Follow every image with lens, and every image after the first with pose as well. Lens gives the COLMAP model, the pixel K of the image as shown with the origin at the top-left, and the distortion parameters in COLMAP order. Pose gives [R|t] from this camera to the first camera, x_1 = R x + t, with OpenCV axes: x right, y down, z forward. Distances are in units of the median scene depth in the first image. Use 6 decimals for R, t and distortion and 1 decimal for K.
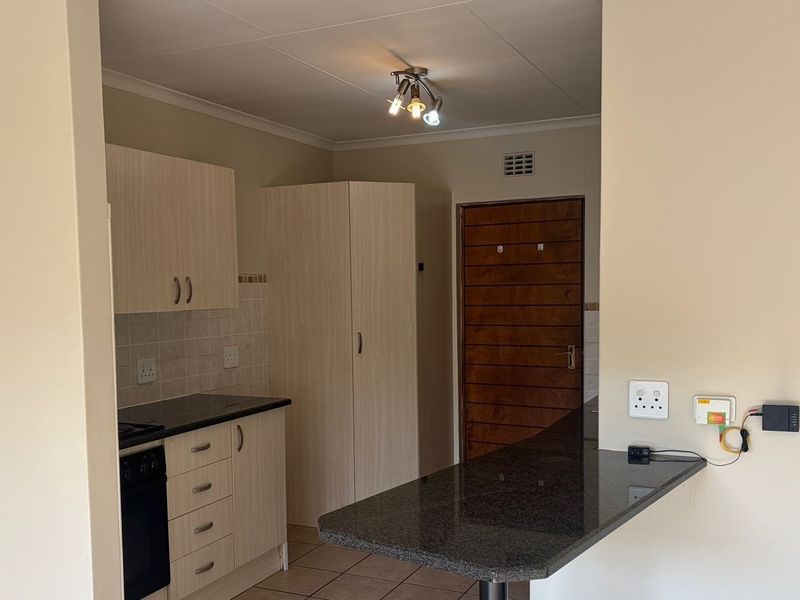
lens RADIAL K [[774.0, 0, 386.1], [0, 774.0, 365.6], [0, 0, 1]] dist [0.164429, -0.829031]
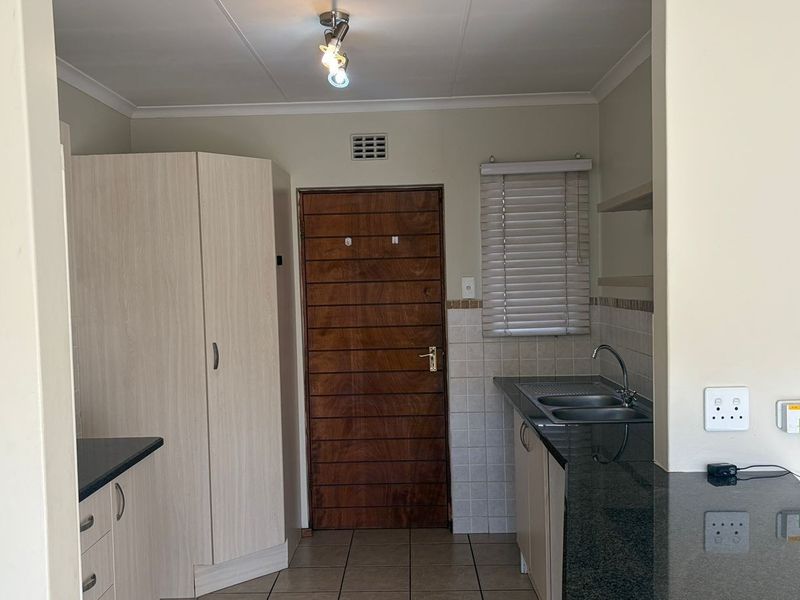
lens RADIAL K [[774.2, 0, 399.8], [0, 774.2, 339.6], [0, 0, 1]] dist [0.036955, -0.029831]
pose [[0.907777, -0.040694, 0.417474, -0.181622], [0.054439, 0.998295, -0.021066, -0.017986], [-0.415905, 0.041850, 0.908445, 0.193787]]
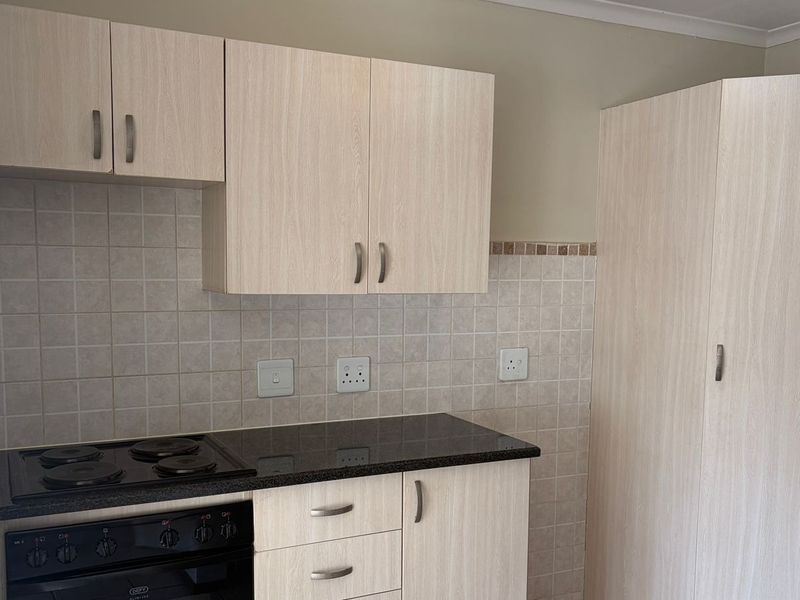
lens RADIAL K [[792.2, 0, 401.7], [0, 792.2, 353.9], [0, 0, 1]] dist [0.150959, -0.290908]
pose [[0.786729, 0.095706, -0.609834, 0.135040], [-0.087910, 0.995210, 0.042776, -0.038222], [0.611006, 0.019957, 0.791374, 0.364064]]
